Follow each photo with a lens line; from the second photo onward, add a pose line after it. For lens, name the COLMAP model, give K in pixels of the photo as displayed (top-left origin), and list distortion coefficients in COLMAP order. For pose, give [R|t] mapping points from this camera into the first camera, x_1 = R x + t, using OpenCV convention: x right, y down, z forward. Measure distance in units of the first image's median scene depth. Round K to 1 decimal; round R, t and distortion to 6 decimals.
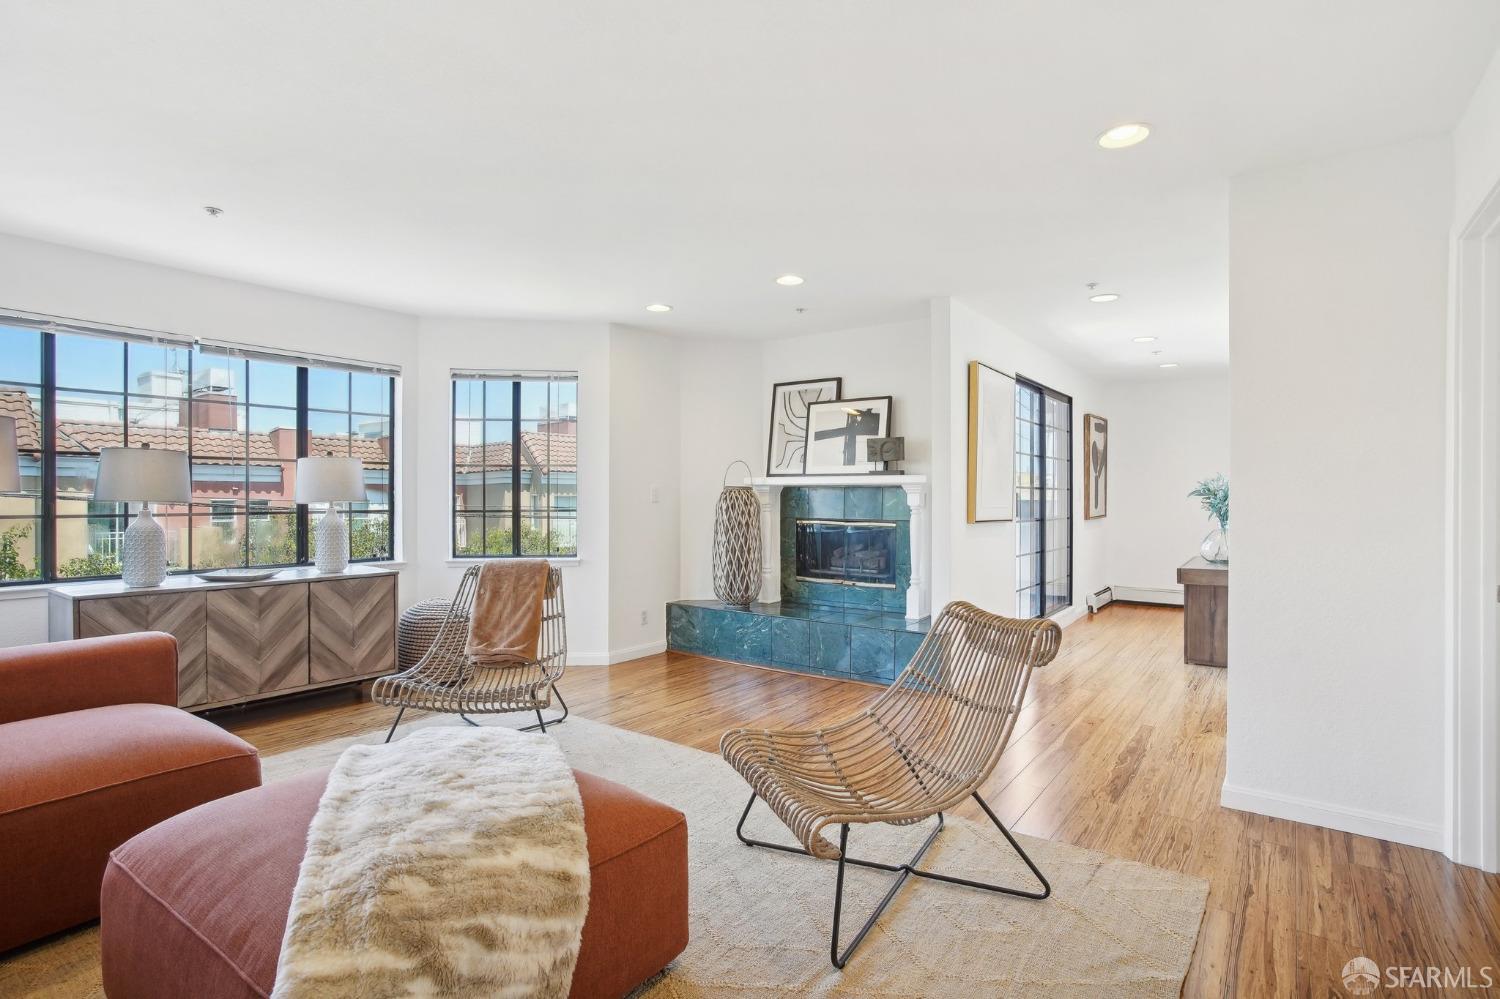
lens RADIAL K [[743.3, 0, 745.1], [0, 743.3, 503.1], [0, 0, 1]] dist [-0.043748, 0.015387]
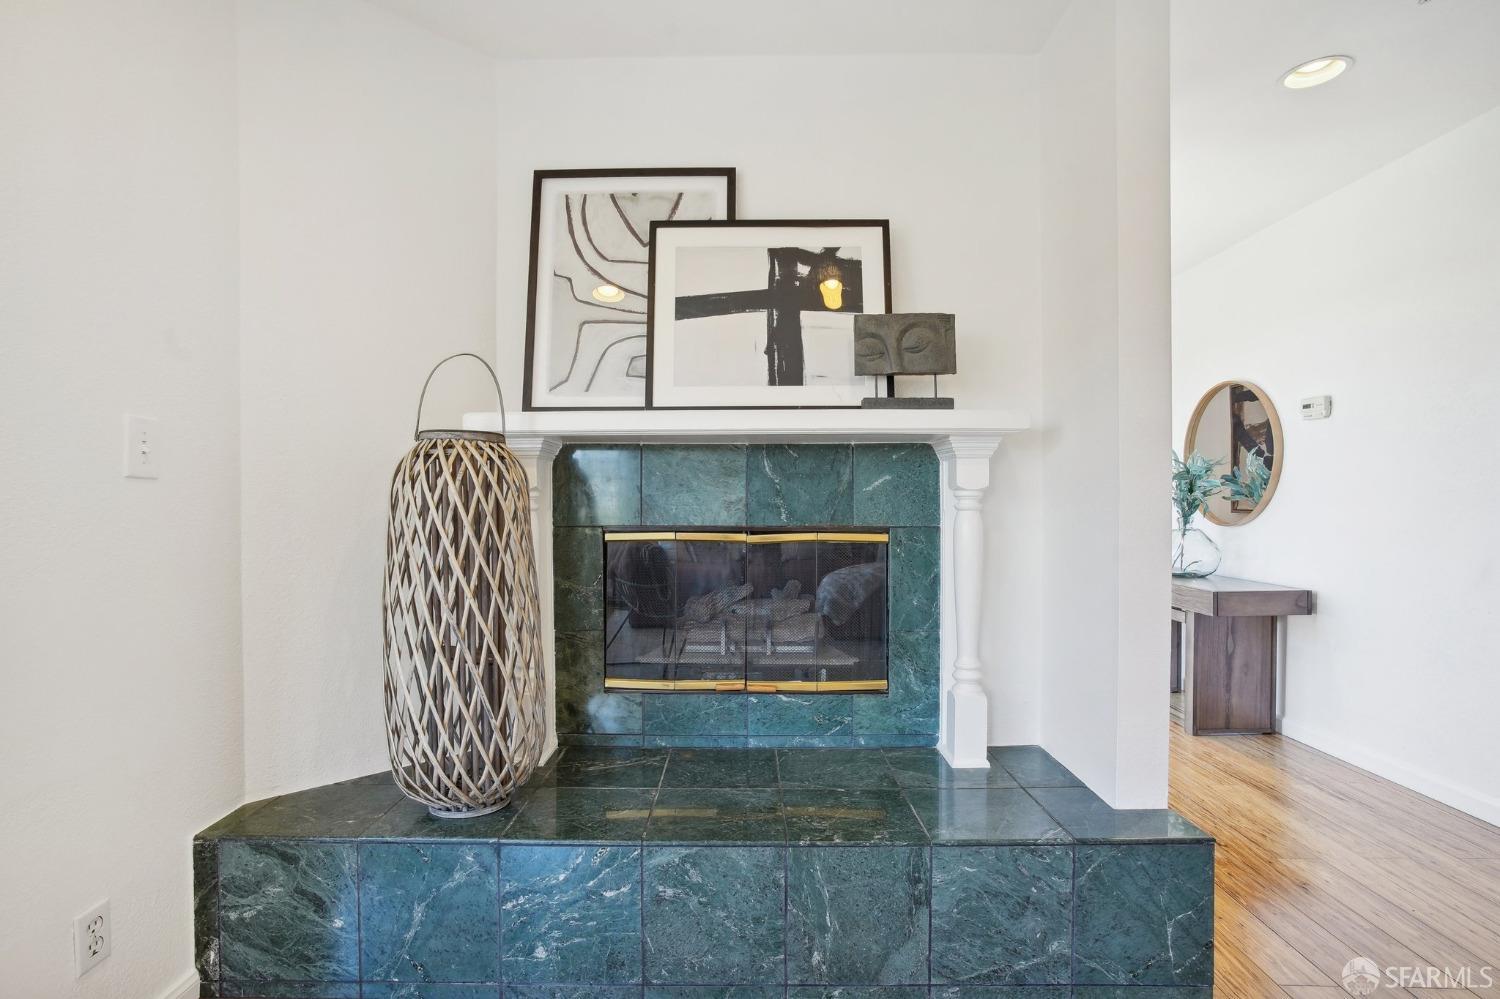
lens RADIAL K [[743.3, 0, 735.0], [0, 743.3, 515.4], [0, 0, 1]] dist [-0.043748, 0.015387]
pose [[0.811876, -0.009548, 0.583752, -0.102558], [0.012093, 0.999927, -0.000463, 0.015427], [-0.583705, 0.007435, 0.811932, 0.681327]]
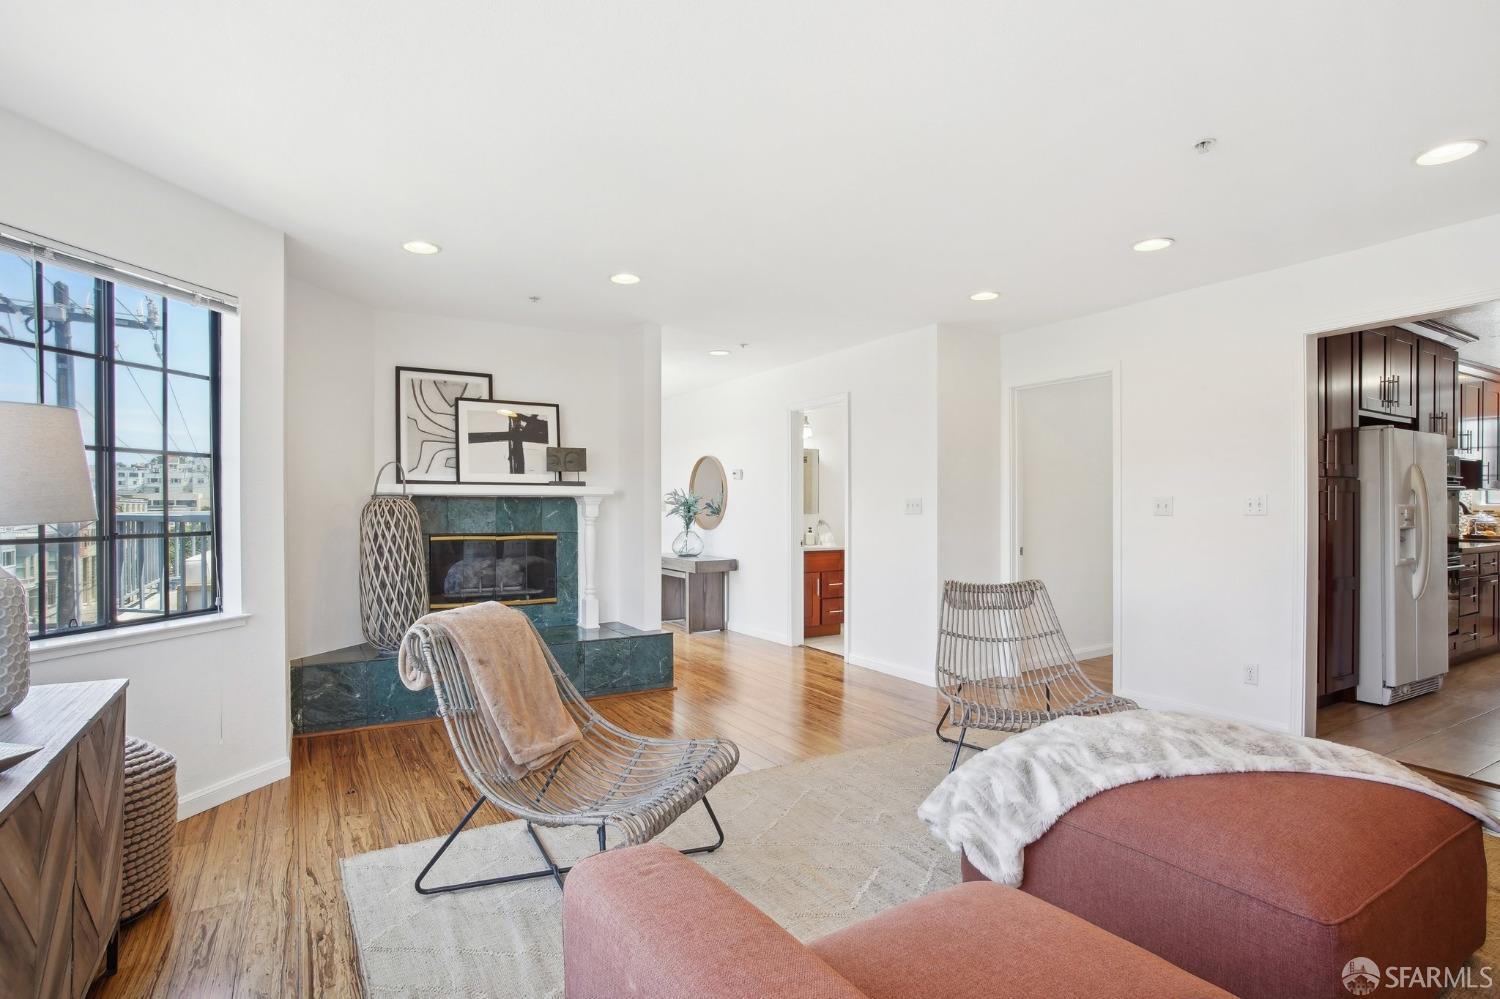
lens RADIAL K [[743.3, 0, 732.0], [0, 743.3, 520.0], [0, 0, 1]] dist [-0.043748, 0.015387]
pose [[0.386139, -0.013933, 0.922336, -0.581701], [0.012738, 0.999871, 0.009771, 0.000339], [-0.922353, 0.007976, 0.386266, 0.390366]]
